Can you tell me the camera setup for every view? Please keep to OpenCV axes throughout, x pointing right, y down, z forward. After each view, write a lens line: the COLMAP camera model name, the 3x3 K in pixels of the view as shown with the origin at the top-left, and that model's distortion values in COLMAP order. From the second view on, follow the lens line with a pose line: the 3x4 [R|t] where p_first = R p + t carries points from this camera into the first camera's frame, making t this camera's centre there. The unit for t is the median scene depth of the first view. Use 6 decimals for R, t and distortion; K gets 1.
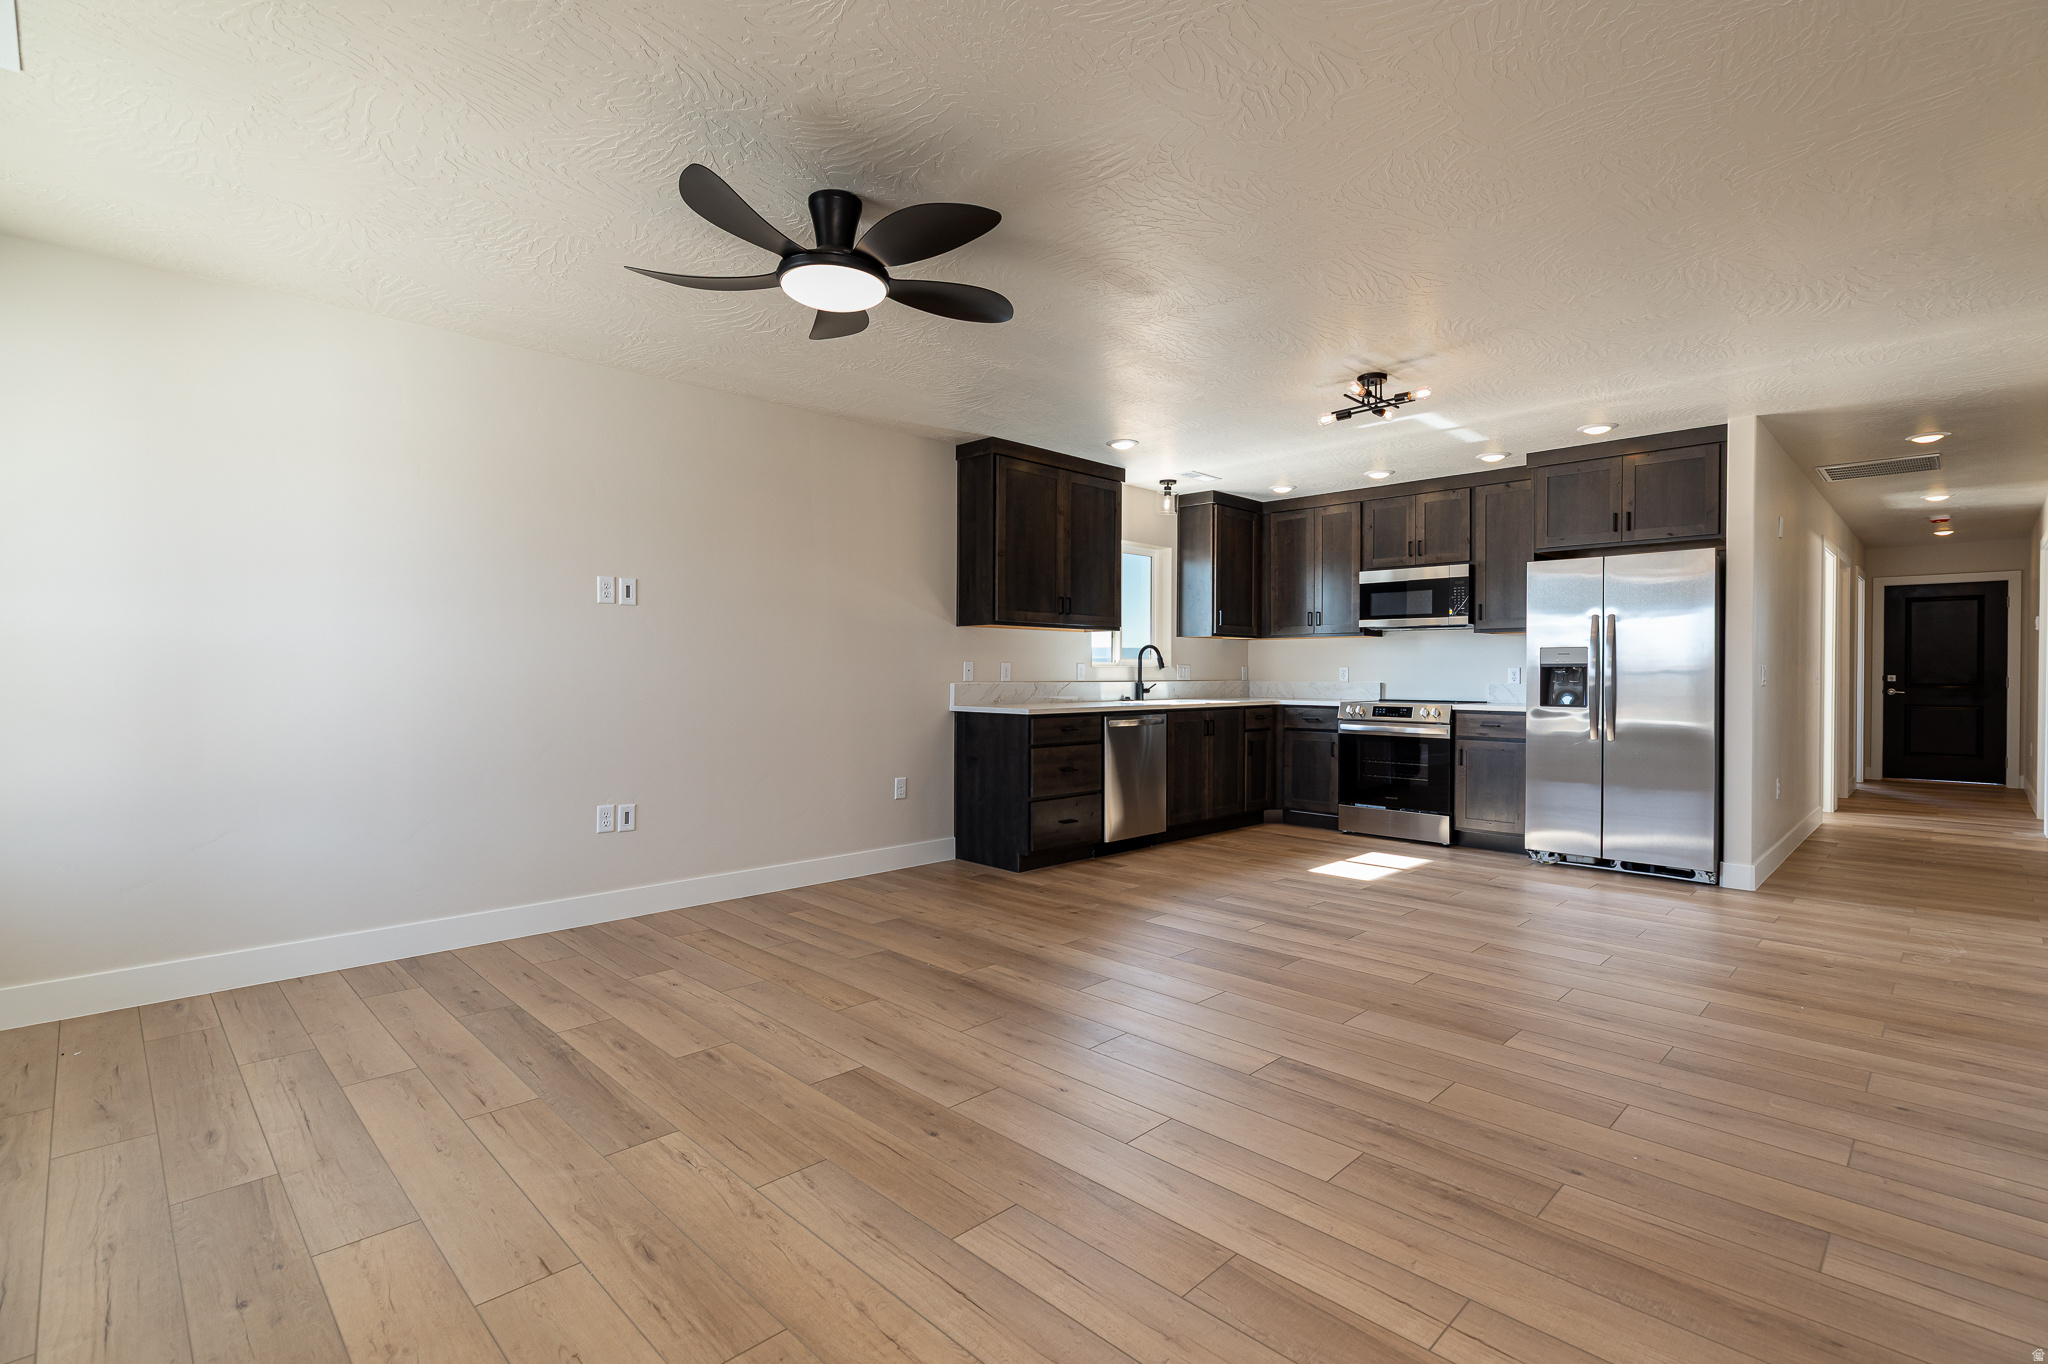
lens RADIAL K [[957.5, 0, 1023.6], [0, 957.5, 677.3], [0, 0, 1]] dist [-0.004804, 0.001673]
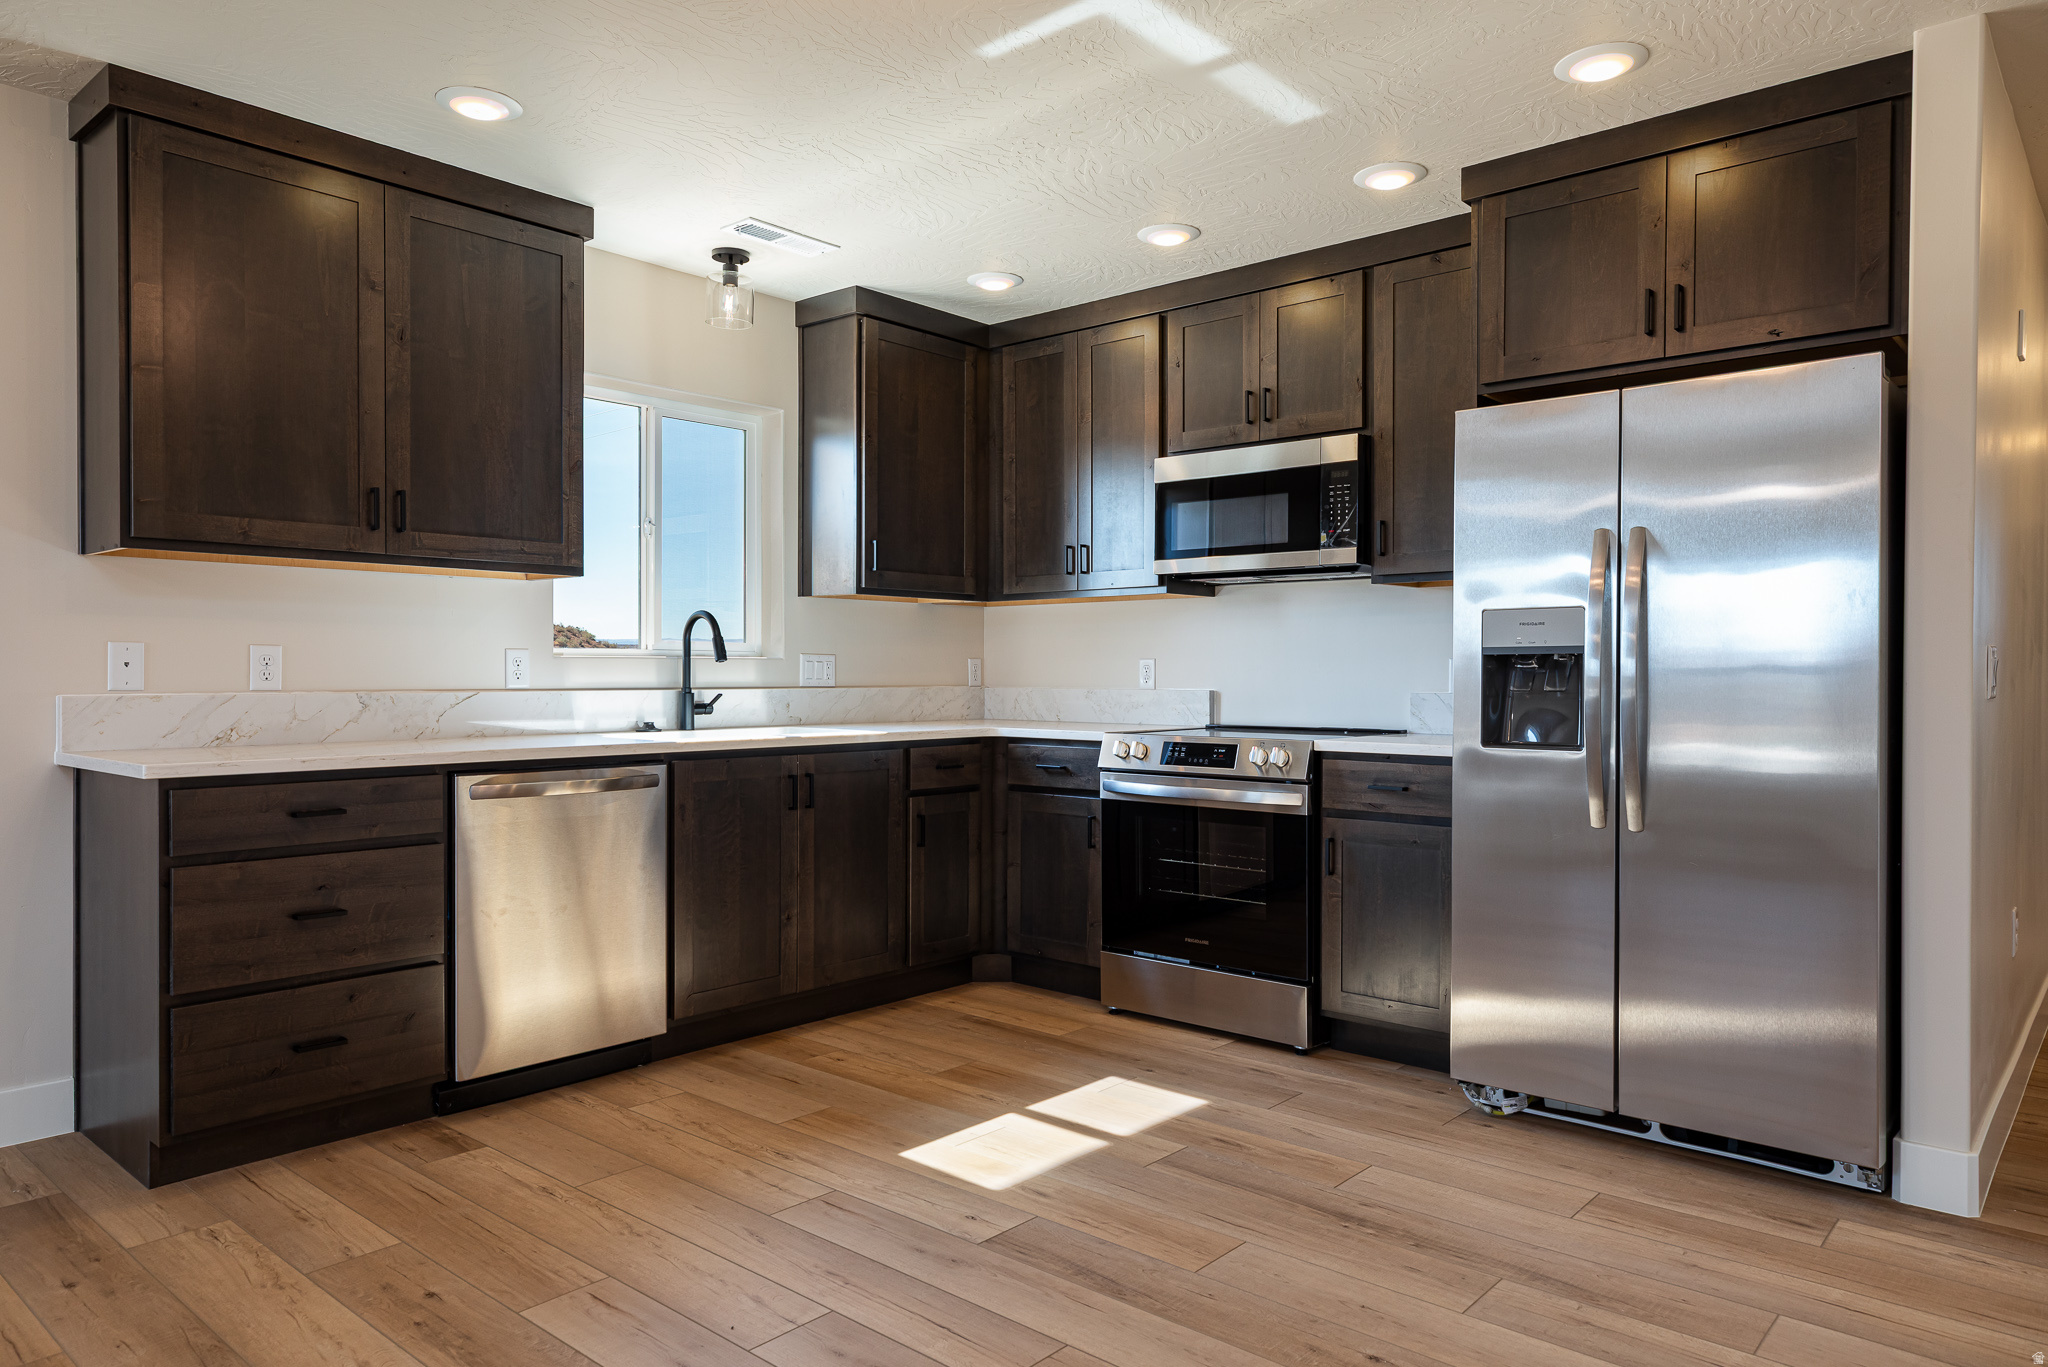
lens RADIAL K [[1326.3, 0, 1023.5], [0, 1326.3, 682.0], [0, 0, 1]] dist [0.014162, -0.003808]
pose [[0.997936, -0.000745, 0.064214, 0.302312], [0.000629, 0.999998, 0.001828, -0.000248], [-0.064216, -0.001784, 0.997934, 0.427134]]
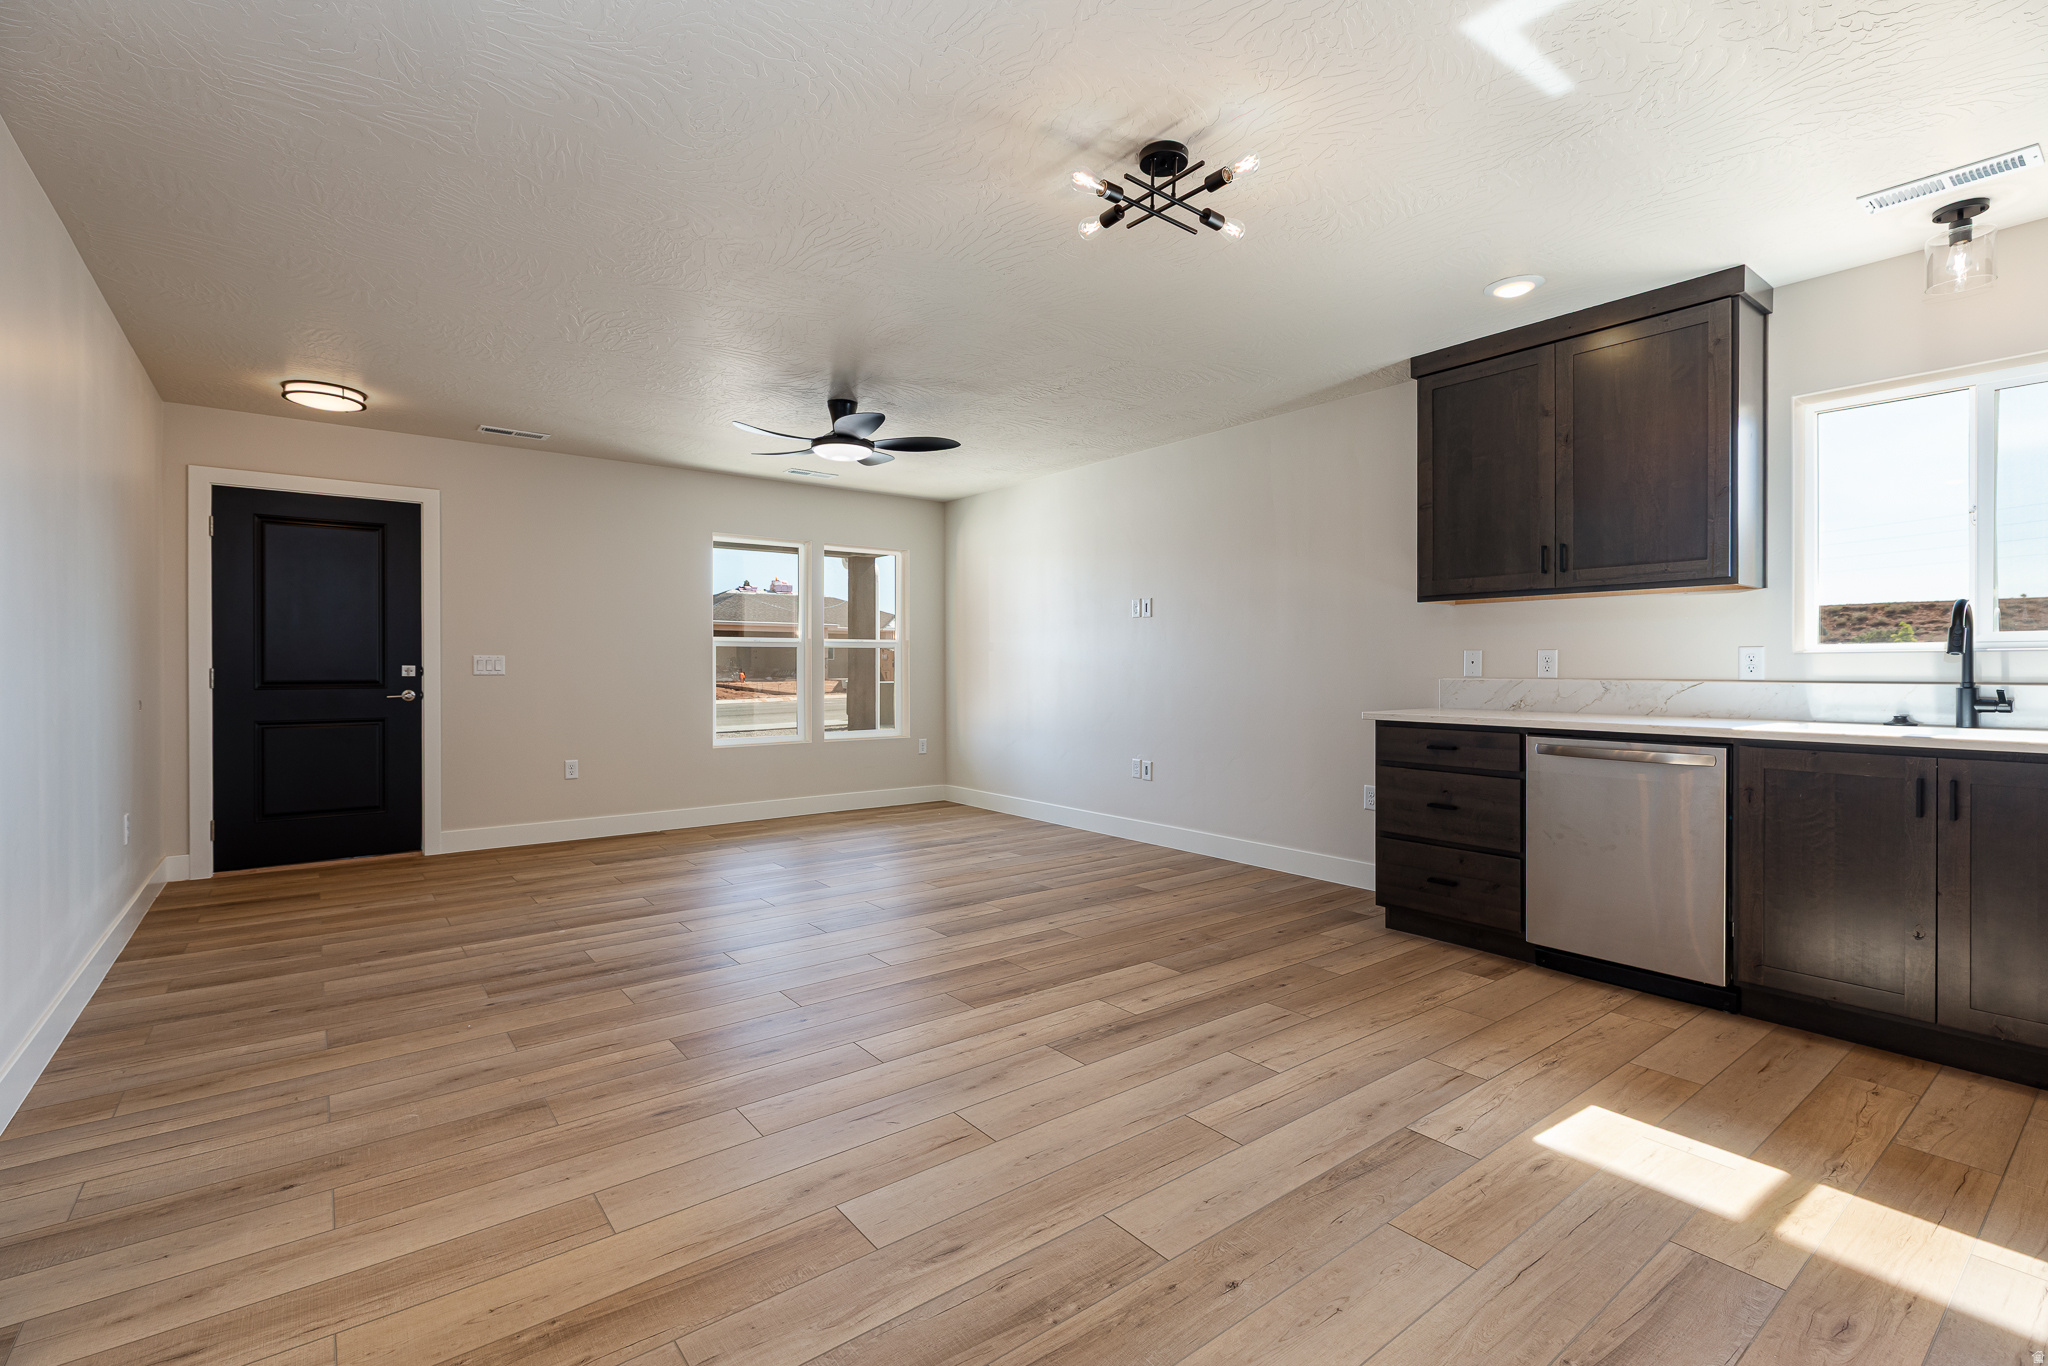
lens RADIAL K [[924.1, 0, 1026.0], [0, 924.1, 668.2], [0, 0, 1]] dist [0.004211, -0.000083]
pose [[-0.129936, -0.001193, -0.991522, 0.737169], [-0.004620, 0.999989, -0.000598, -0.000455], [0.991512, 0.004503, -0.129940, 0.782494]]
